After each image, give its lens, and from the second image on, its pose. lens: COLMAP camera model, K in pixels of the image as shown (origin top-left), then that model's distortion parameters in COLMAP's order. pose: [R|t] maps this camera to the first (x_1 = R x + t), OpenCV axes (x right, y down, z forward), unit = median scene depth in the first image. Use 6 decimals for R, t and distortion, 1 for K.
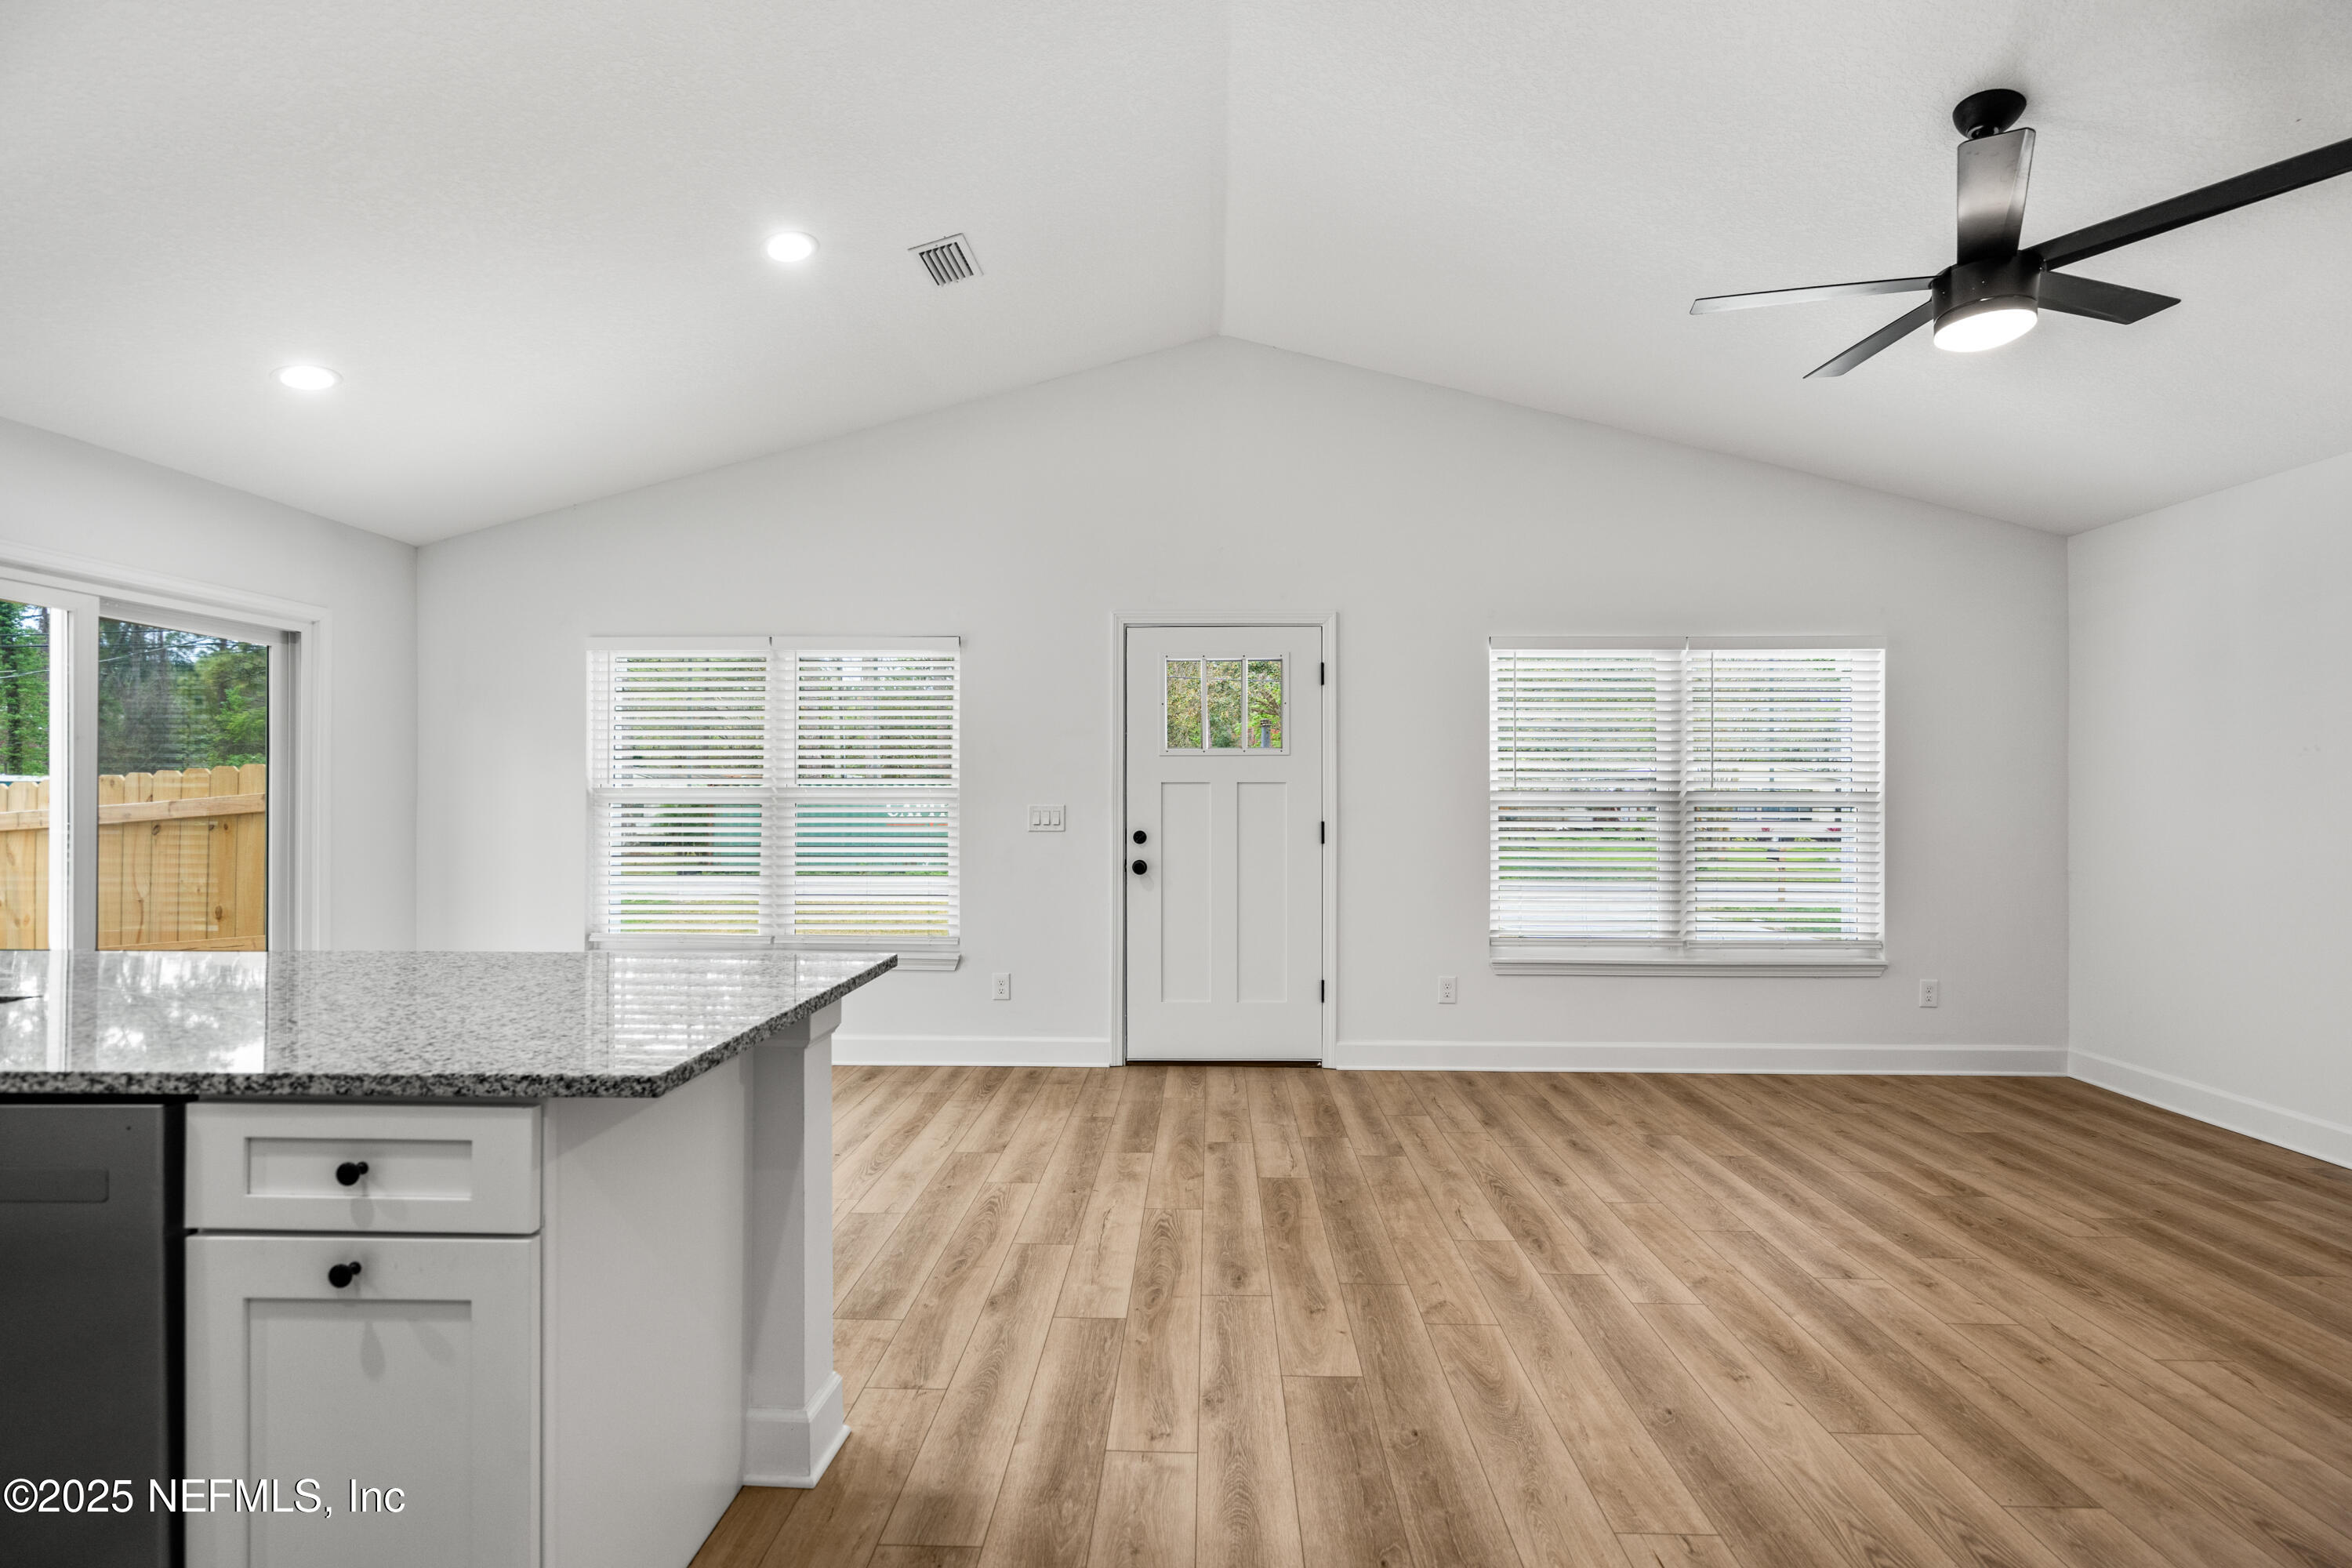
lens RADIAL K [[1076.1, 0, 1180.1], [0, 1076.1, 802.2], [0, 0, 1]] dist [0.001052, 0.000855]
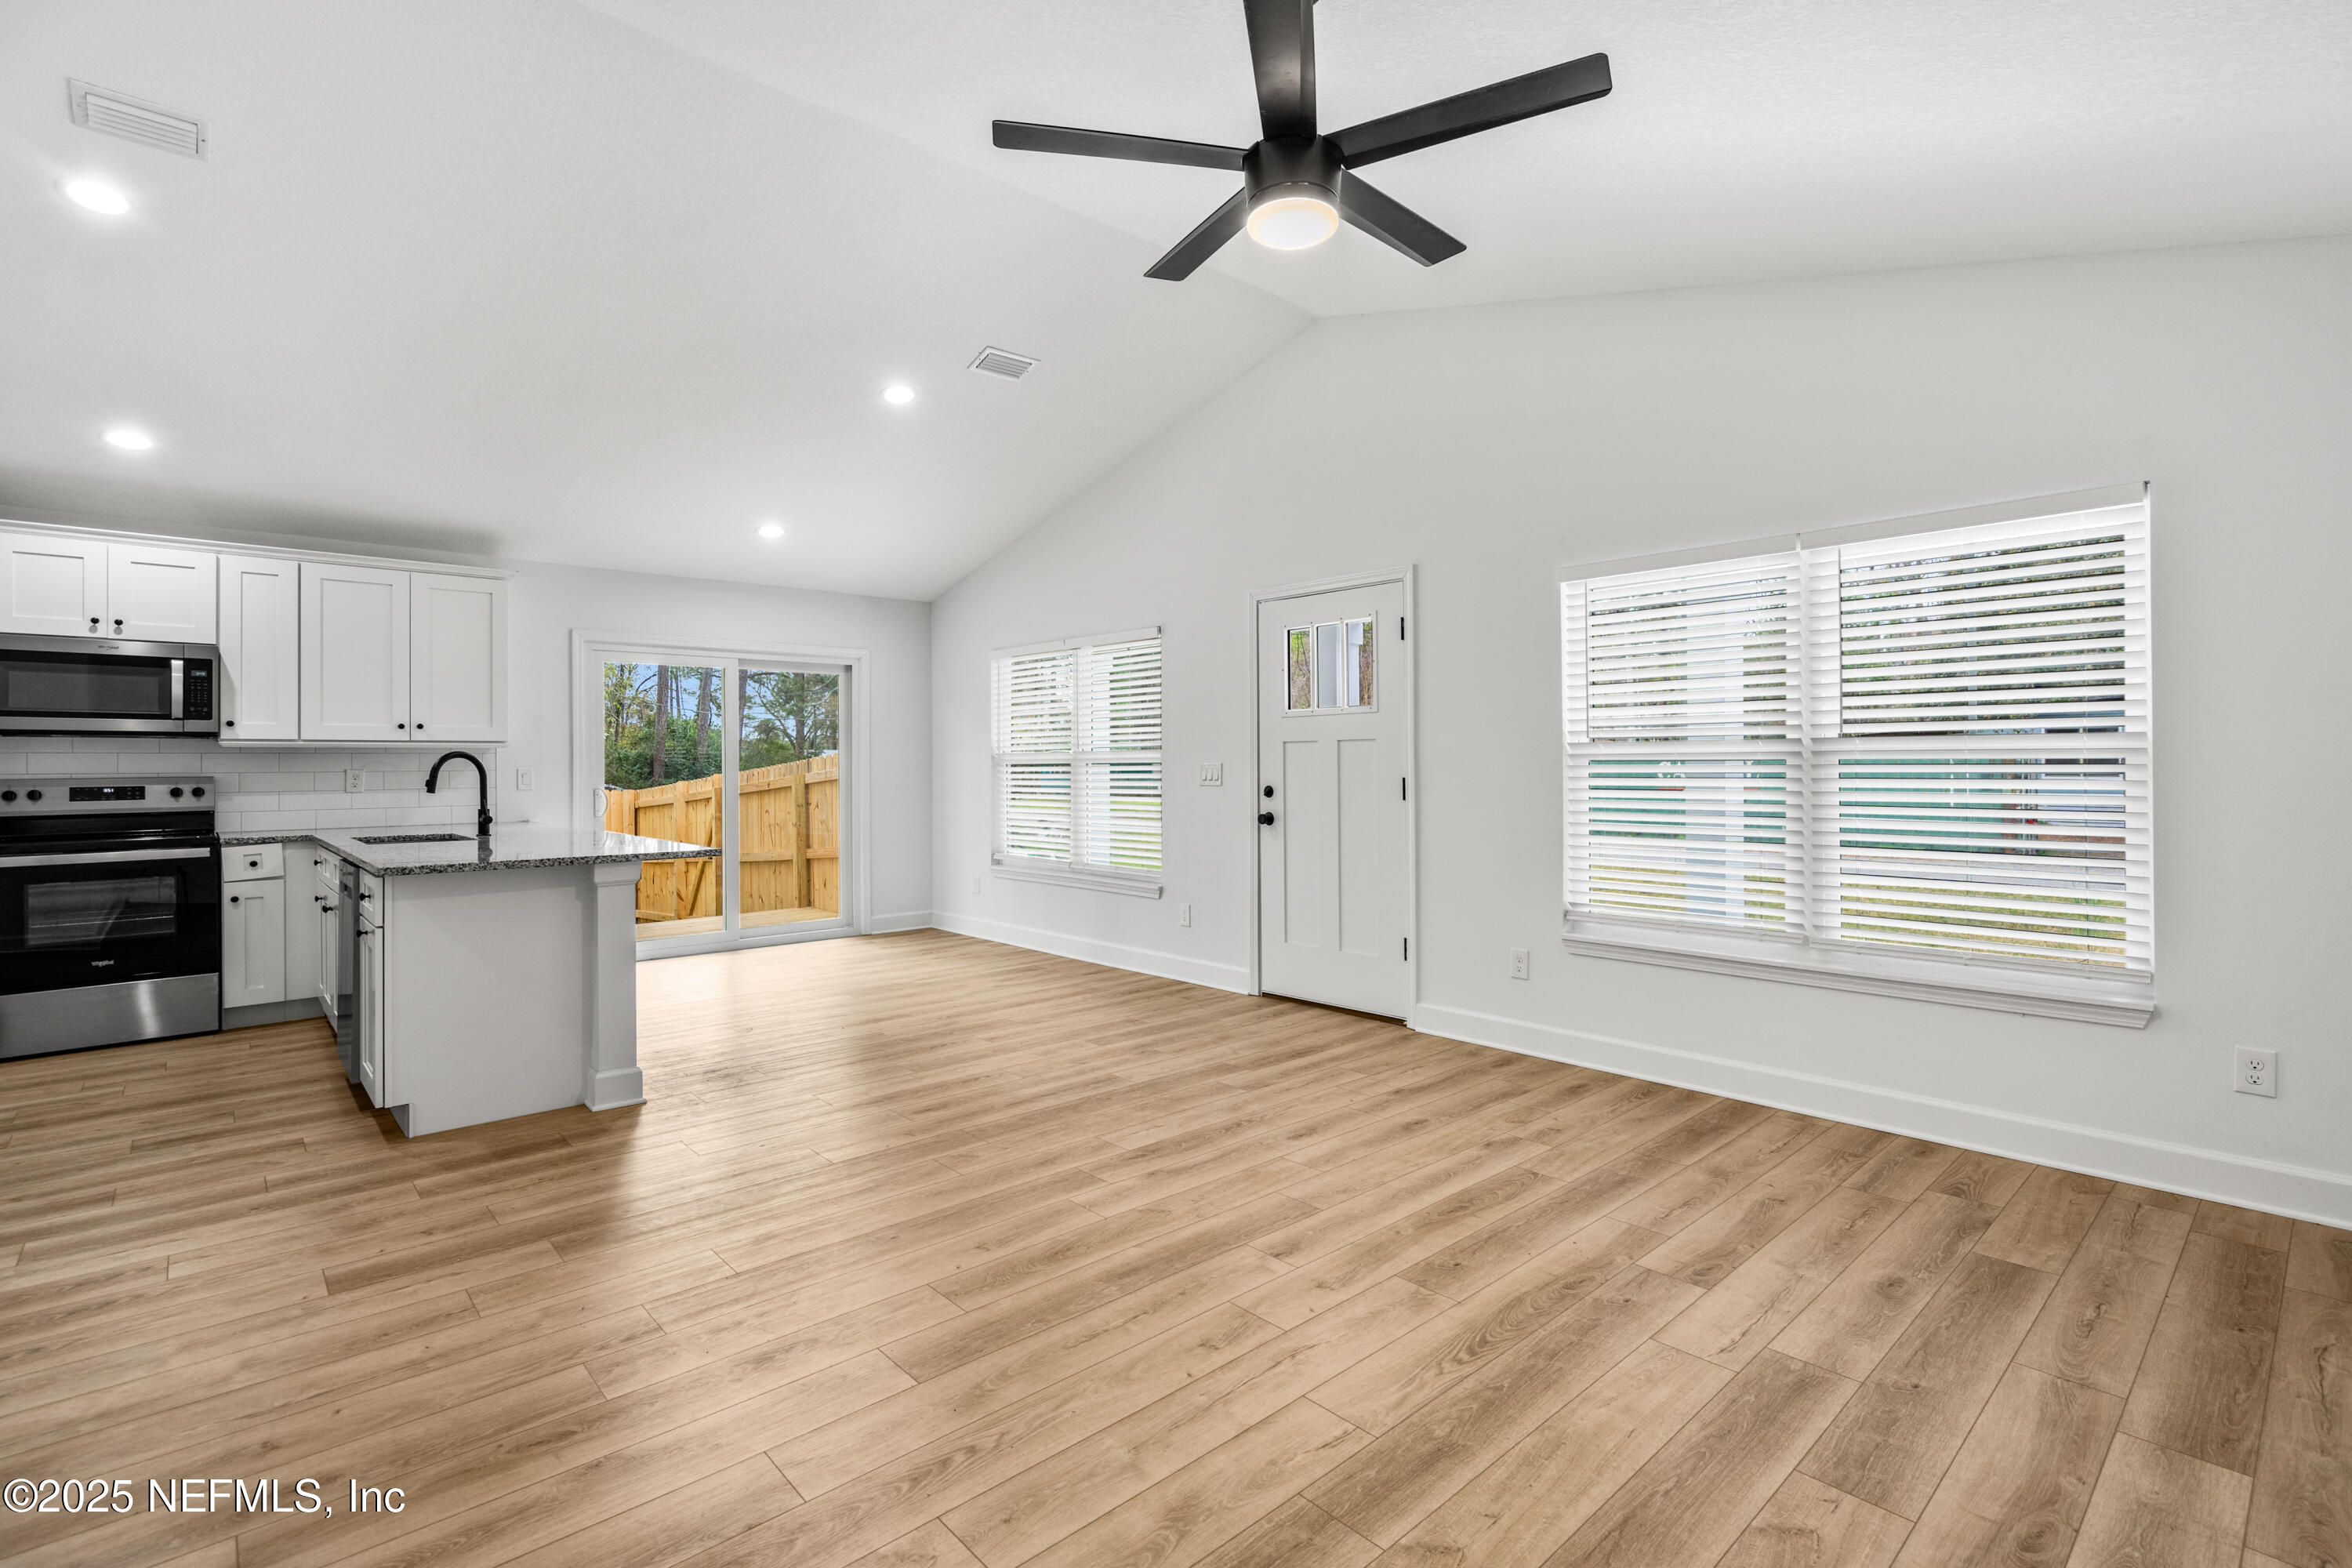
lens RADIAL K [[1081.7, 0, 1174.8], [0, 1081.7, 763.4], [0, 0, 1]] dist [-0.000909, 0.000932]
pose [[0.690940, -0.007863, -0.722869, 1.048505], [0.004726, 0.999969, -0.006360, 0.015149], [0.722896, 0.000978, 0.690956, 0.240367]]
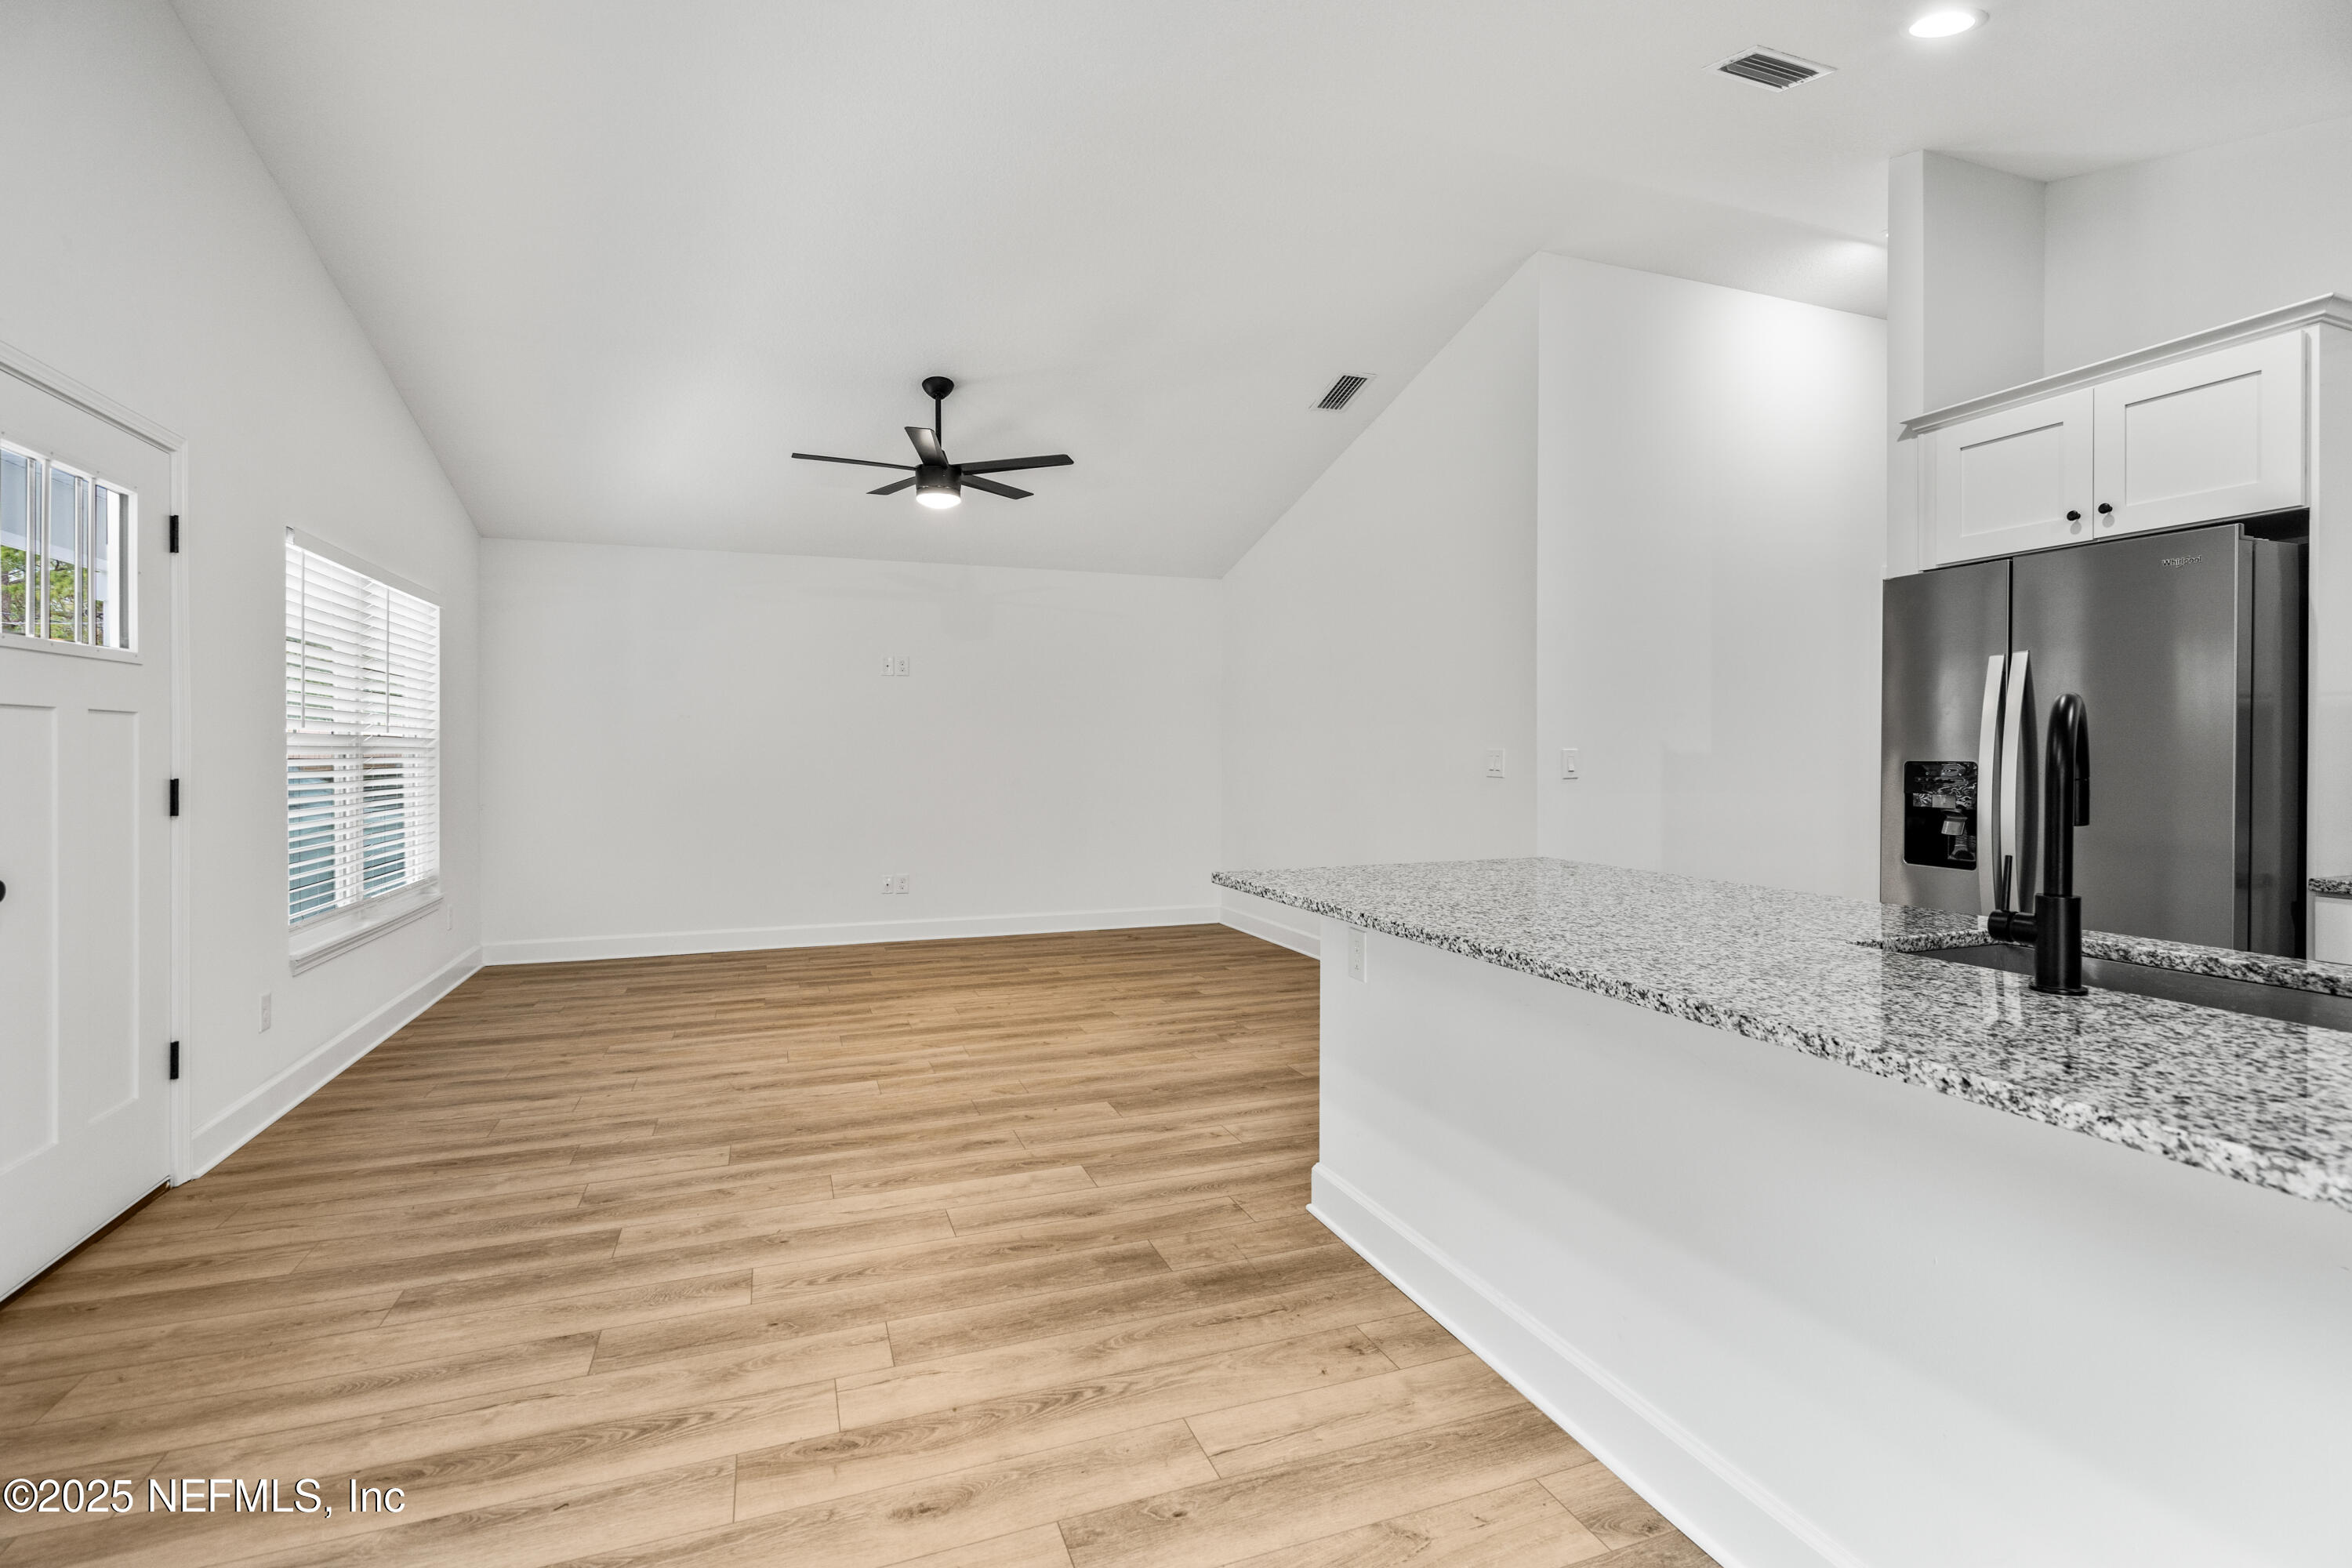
lens RADIAL K [[1087.4, 0, 1173.8], [0, 1087.4, 748.3], [0, 0, 1]] dist [-0.003299, 0.000729]
pose [[-0.373957, 0.001259, 0.927445, -0.955130], [0.004788, 0.999988, 0.000573, 0.005163], [-0.927434, 0.004655, -0.373959, 1.054083]]
